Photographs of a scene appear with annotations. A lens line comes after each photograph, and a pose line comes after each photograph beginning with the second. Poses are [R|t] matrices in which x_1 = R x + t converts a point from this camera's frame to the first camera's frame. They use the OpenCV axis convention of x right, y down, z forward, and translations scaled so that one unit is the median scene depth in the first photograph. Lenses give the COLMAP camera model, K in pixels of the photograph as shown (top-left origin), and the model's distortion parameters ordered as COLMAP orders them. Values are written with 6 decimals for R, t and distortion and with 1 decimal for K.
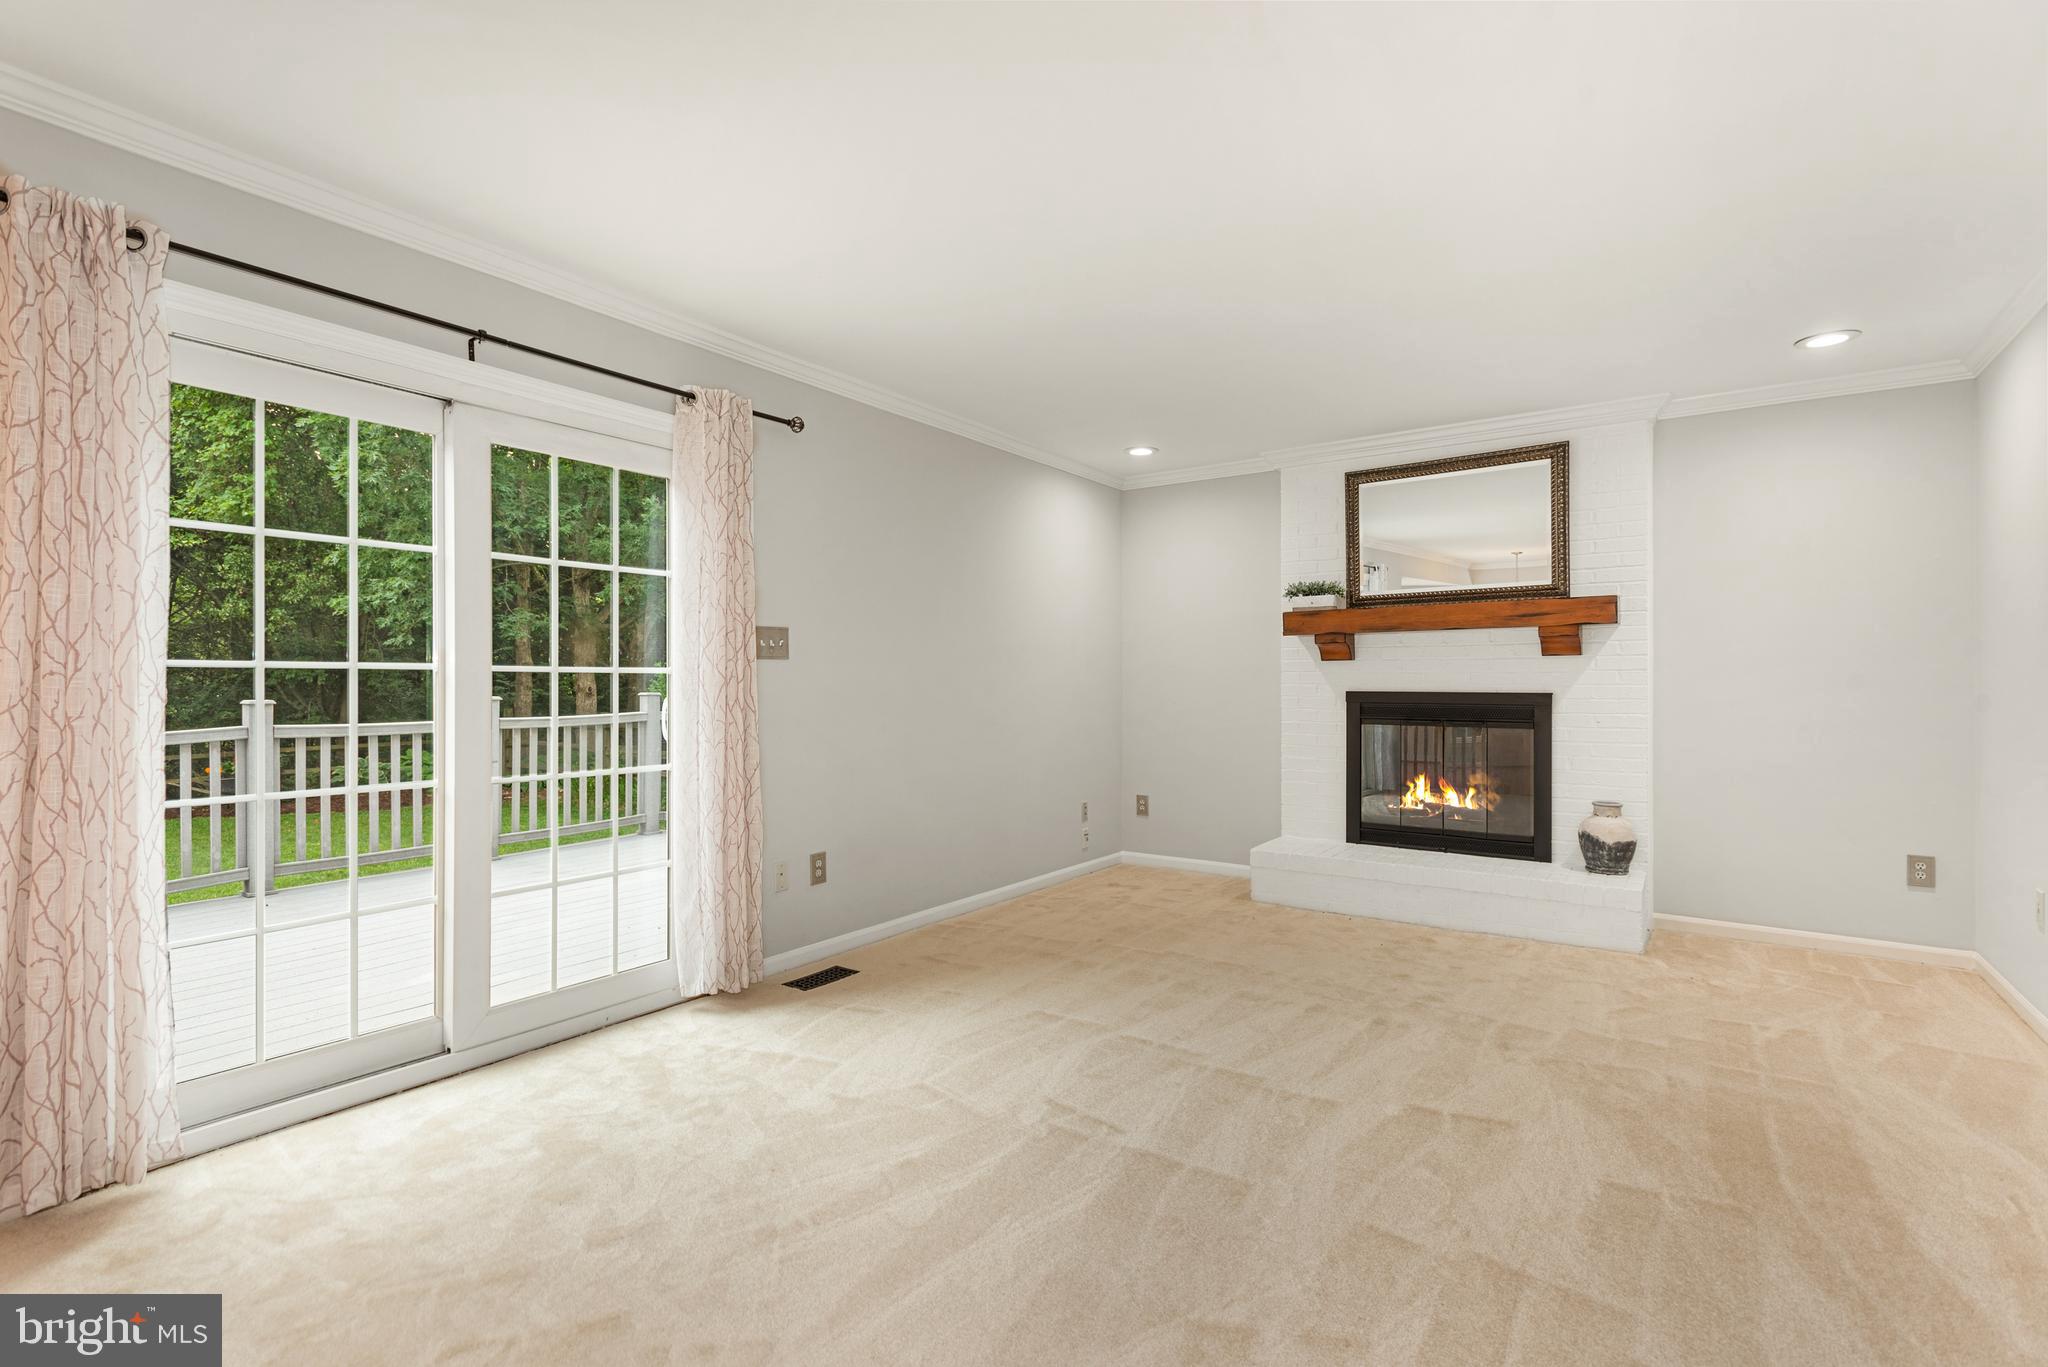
lens RADIAL K [[957.9, 0, 1024.0], [0, 957.9, 678.8], [0, 0, 1]] dist [0.019548, 0.000344]
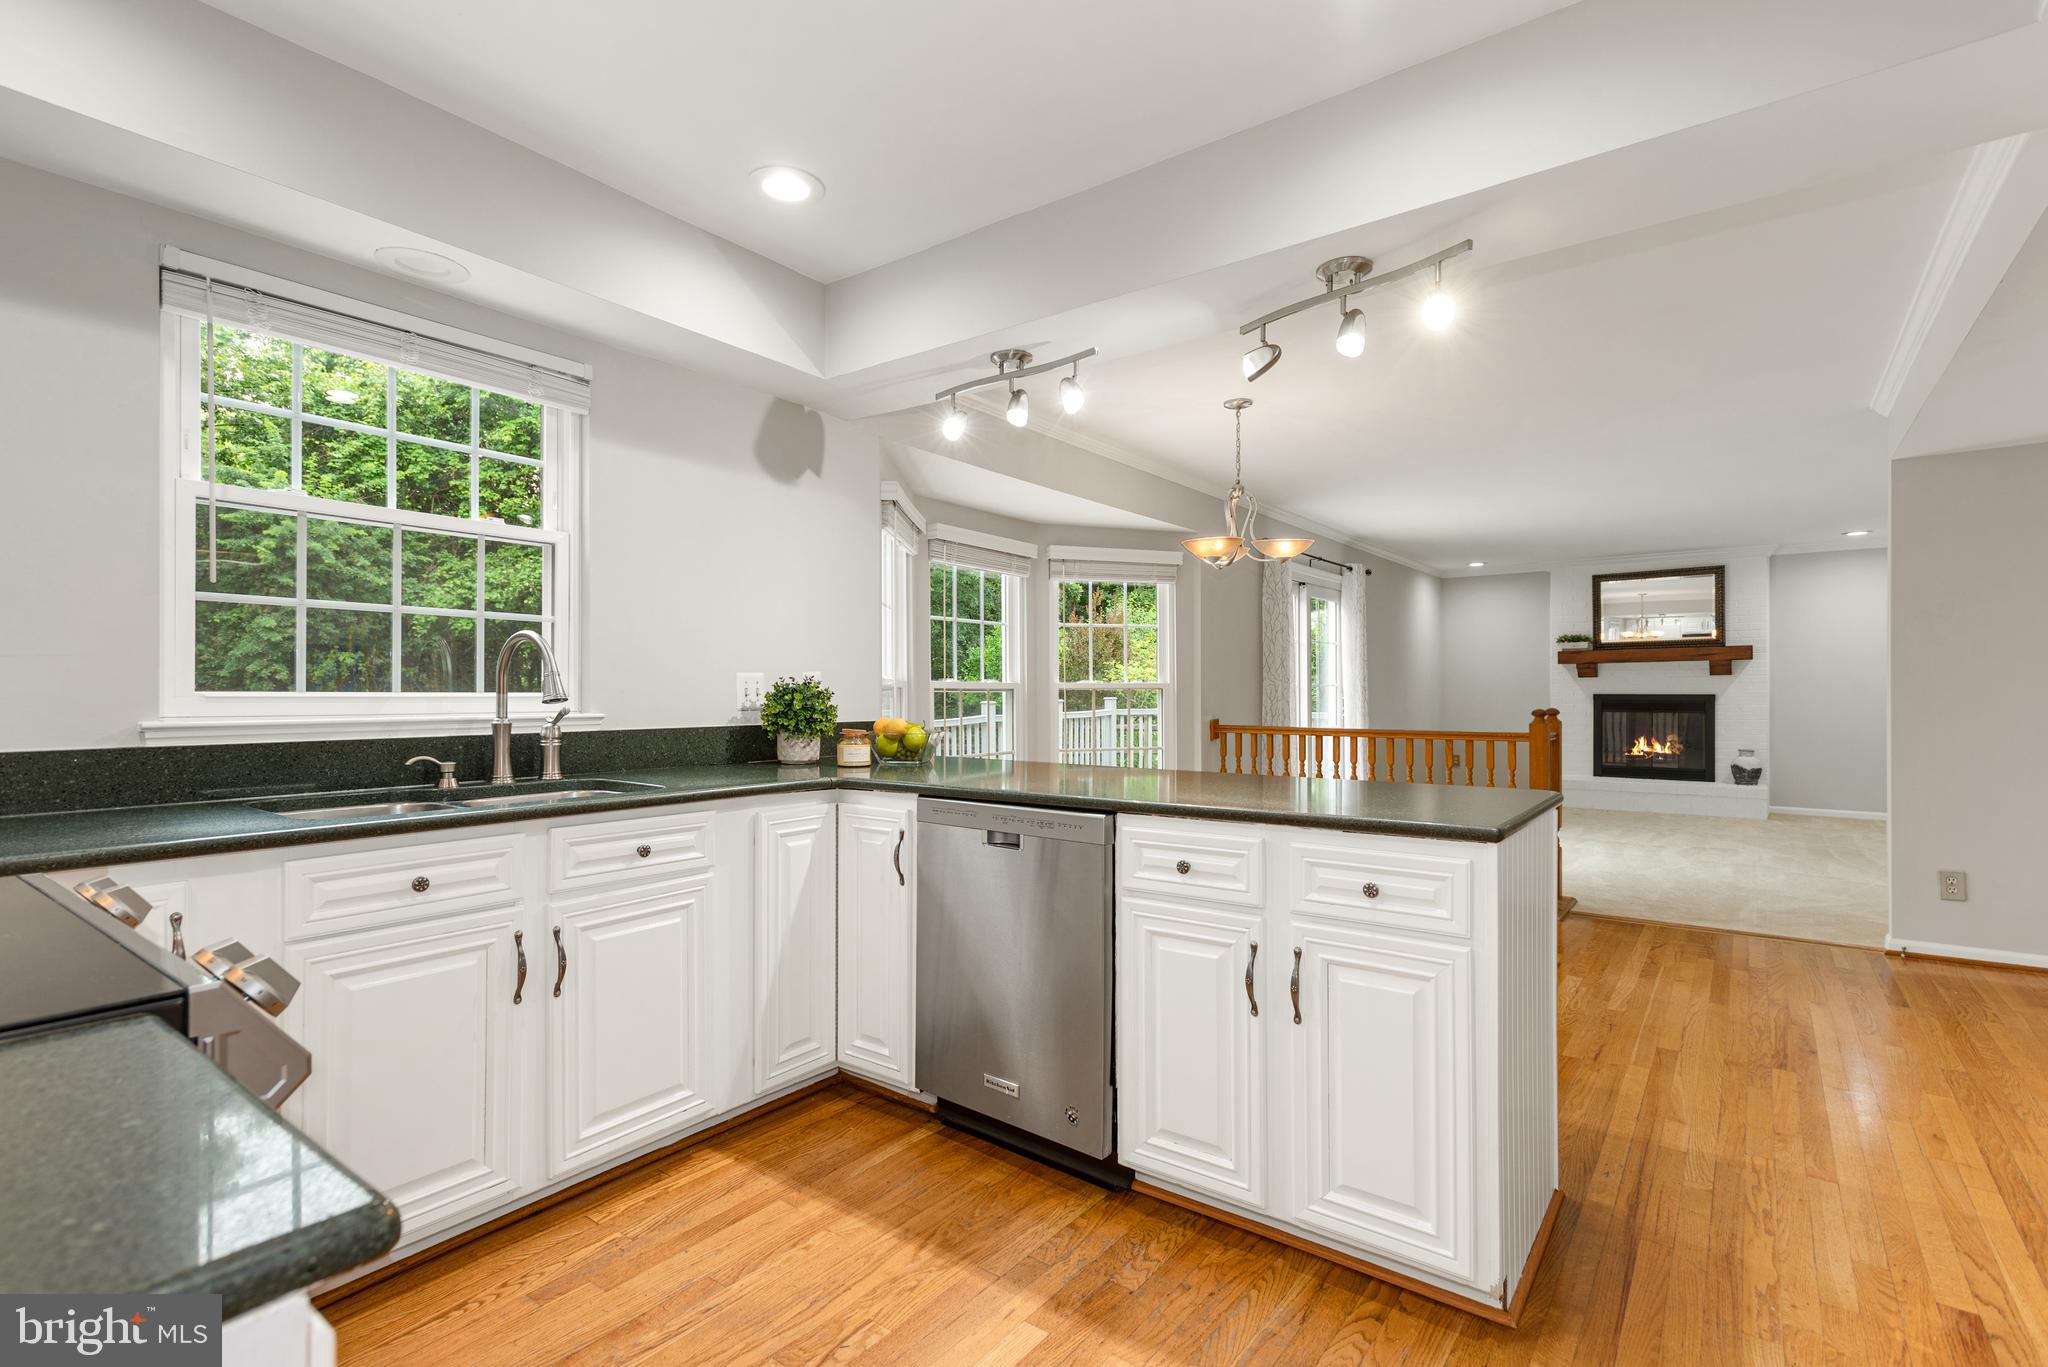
lens RADIAL K [[957.9, 0, 1026.2], [0, 957.9, 694.2], [0, 0, 1]] dist [0.019548, 0.000344]
pose [[0.999023, -0.002497, -0.044118, -0.743156], [0.002673, 0.999989, 0.003927, 0.002919], [0.044108, -0.004041, 0.999019, -0.995911]]
